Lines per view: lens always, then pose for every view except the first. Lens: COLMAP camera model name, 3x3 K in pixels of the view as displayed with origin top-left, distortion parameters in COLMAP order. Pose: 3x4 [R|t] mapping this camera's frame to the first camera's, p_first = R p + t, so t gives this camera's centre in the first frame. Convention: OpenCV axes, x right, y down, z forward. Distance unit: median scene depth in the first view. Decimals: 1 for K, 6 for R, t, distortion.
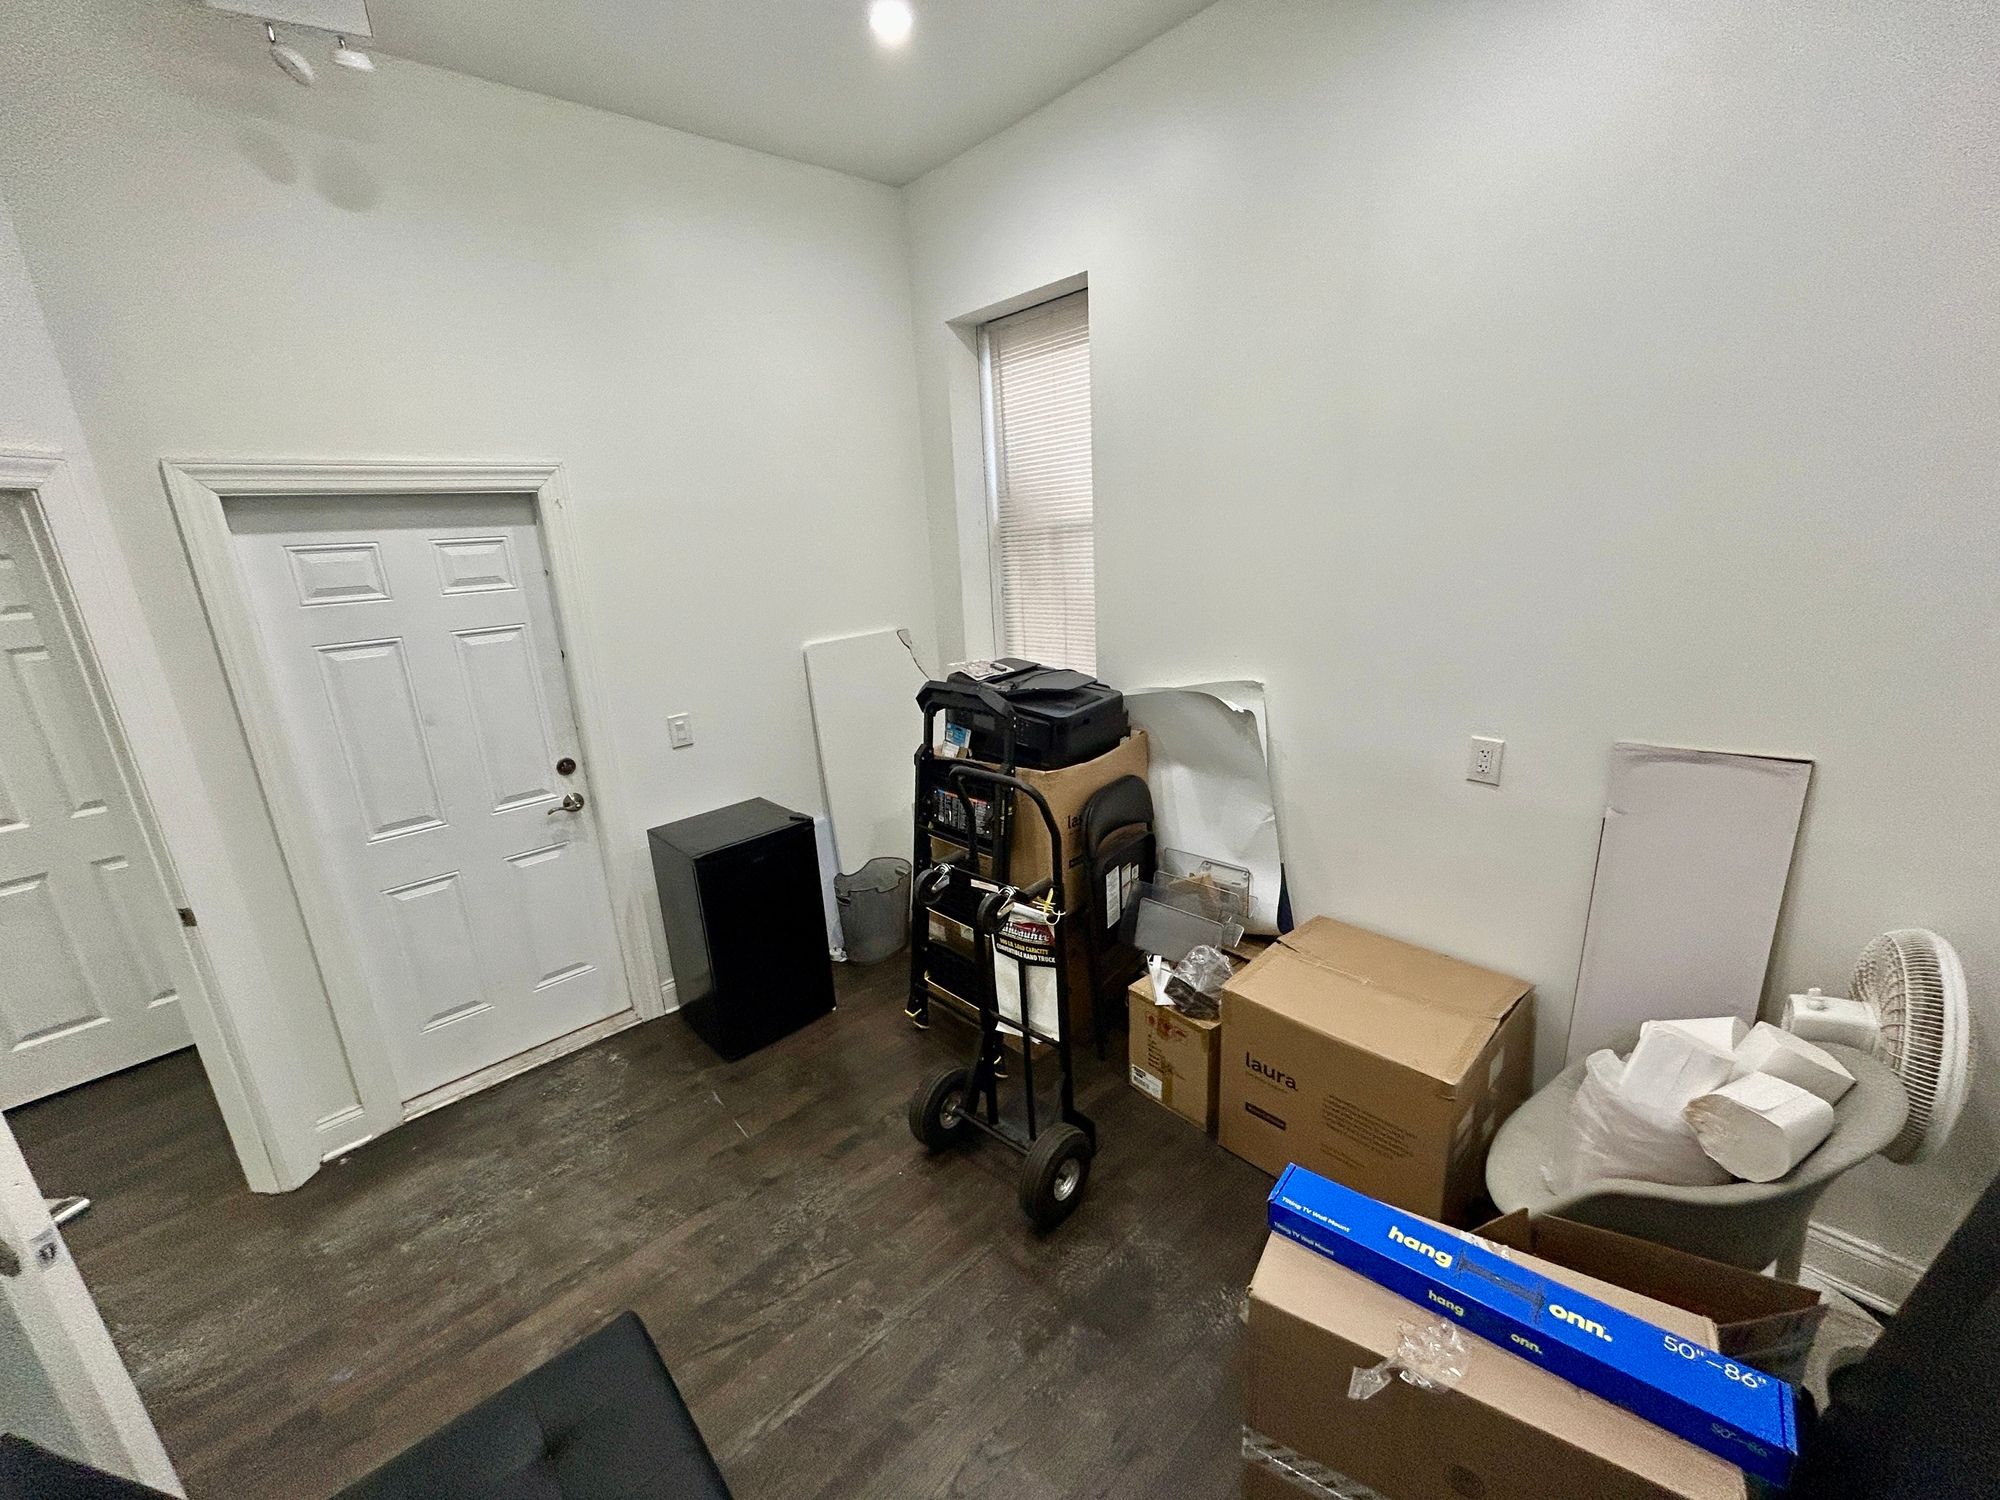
lens RADIAL K [[805.6, 0, 998.0], [0, 805.6, 749.0], [0, 0, 1]] dist [0.001300, 0.000715]
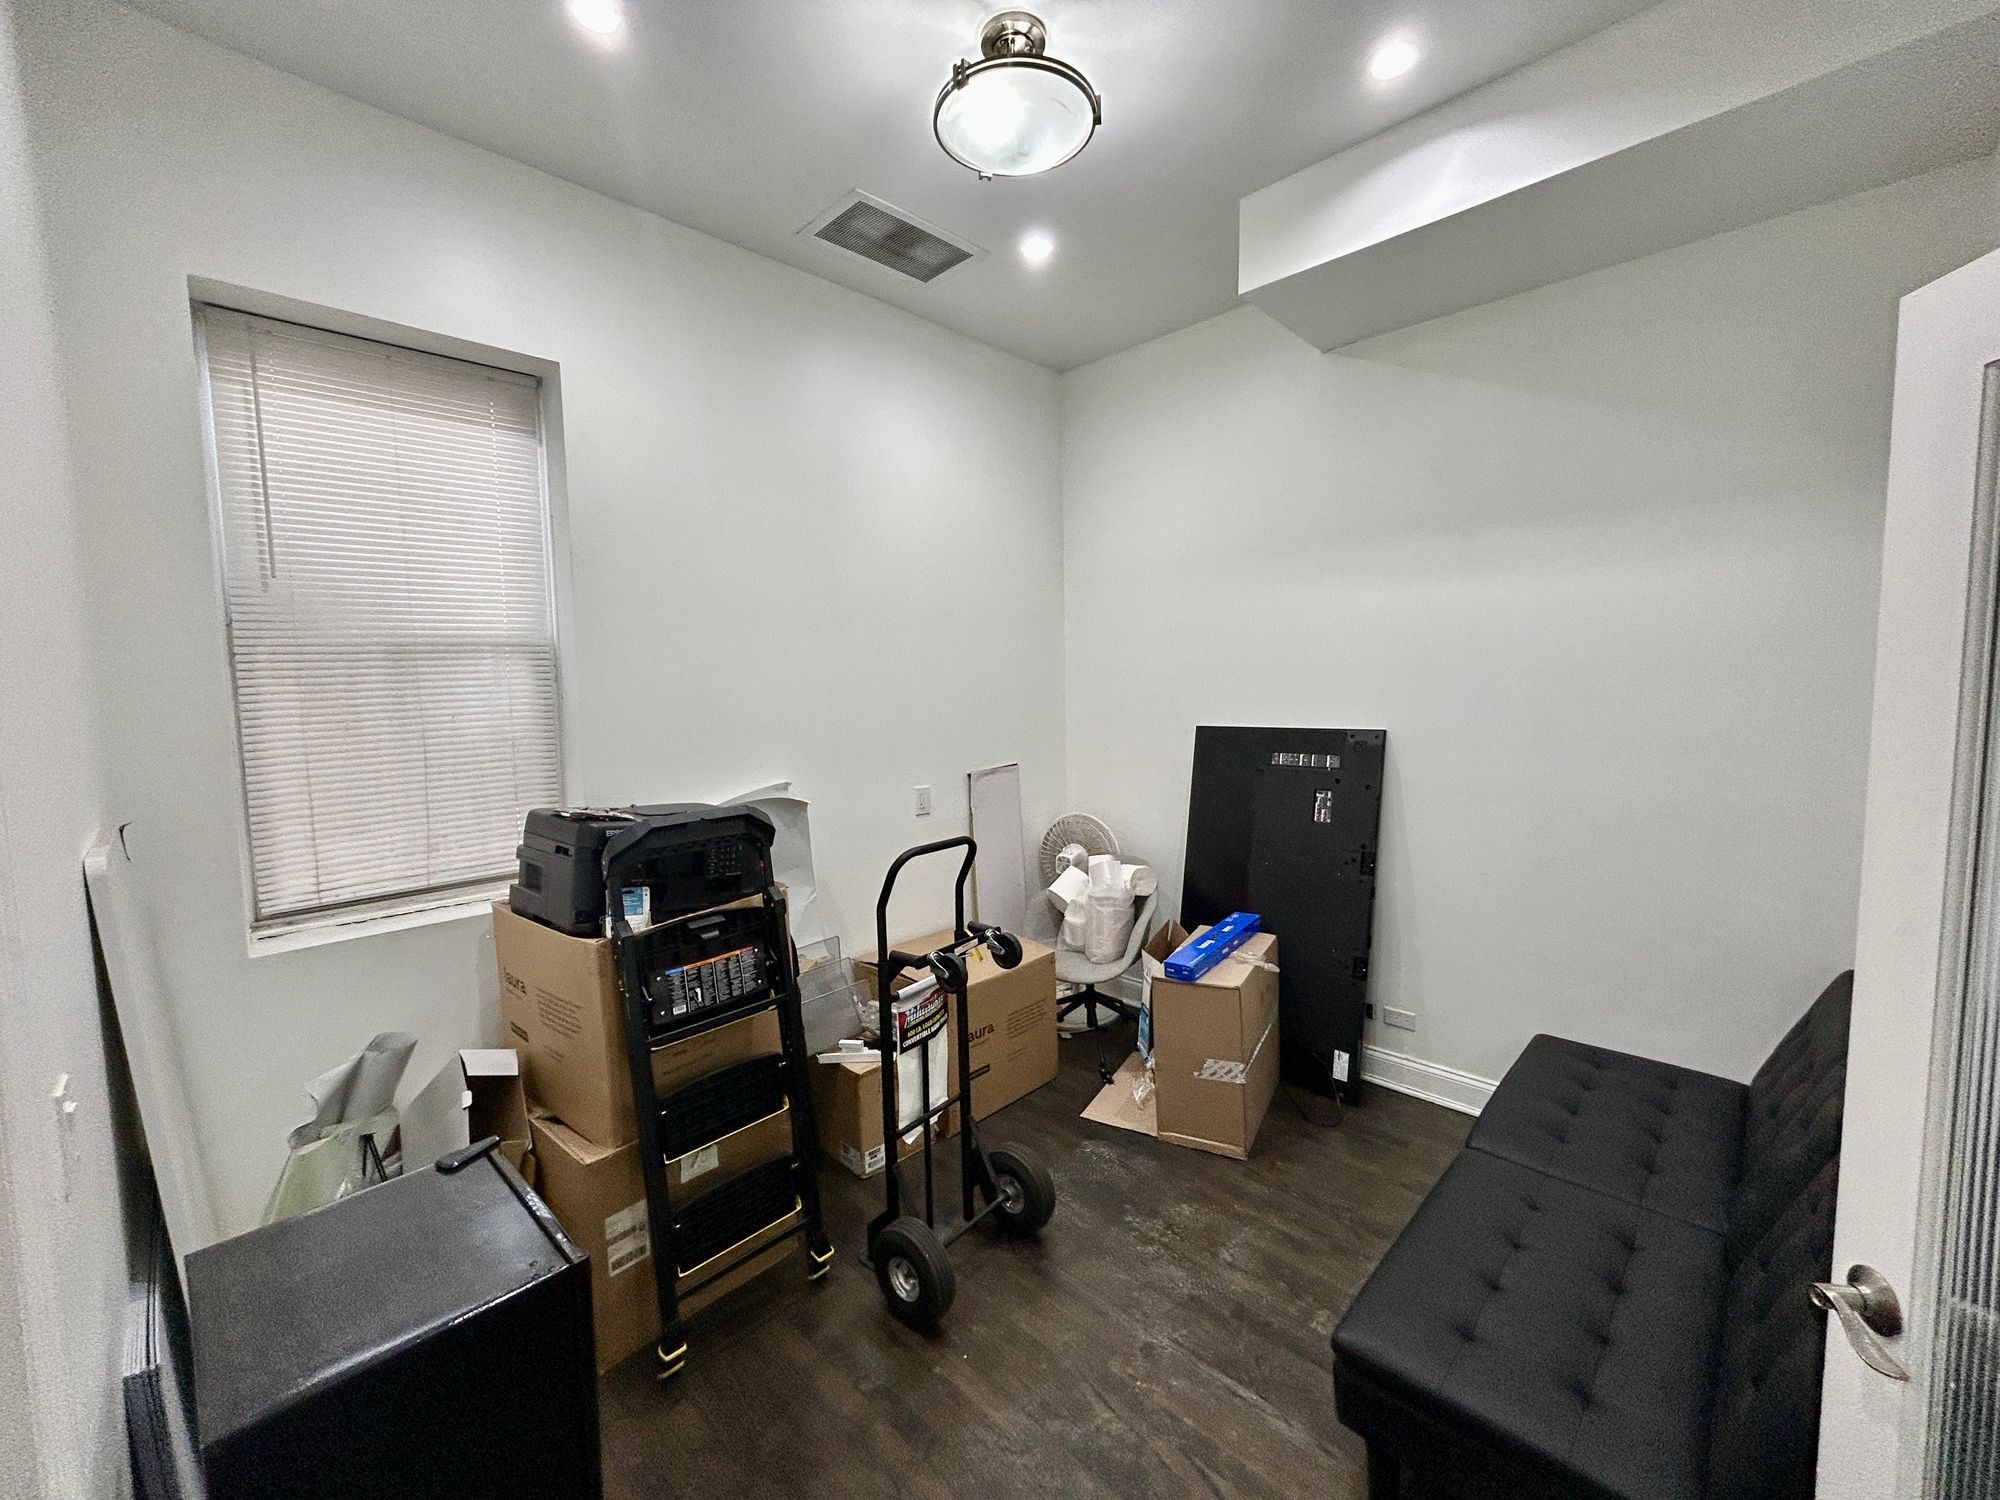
lens RADIAL K [[805.6, 0, 997.1], [0, 805.6, 750.1], [0, 0, 1]] dist [0.001300, 0.000715]
pose [[-0.048317, -0.025185, 0.998514, -1.023355], [0.297737, 0.953873, 0.038467, -0.099219], [-0.953424, 0.299153, -0.038590, 0.893344]]
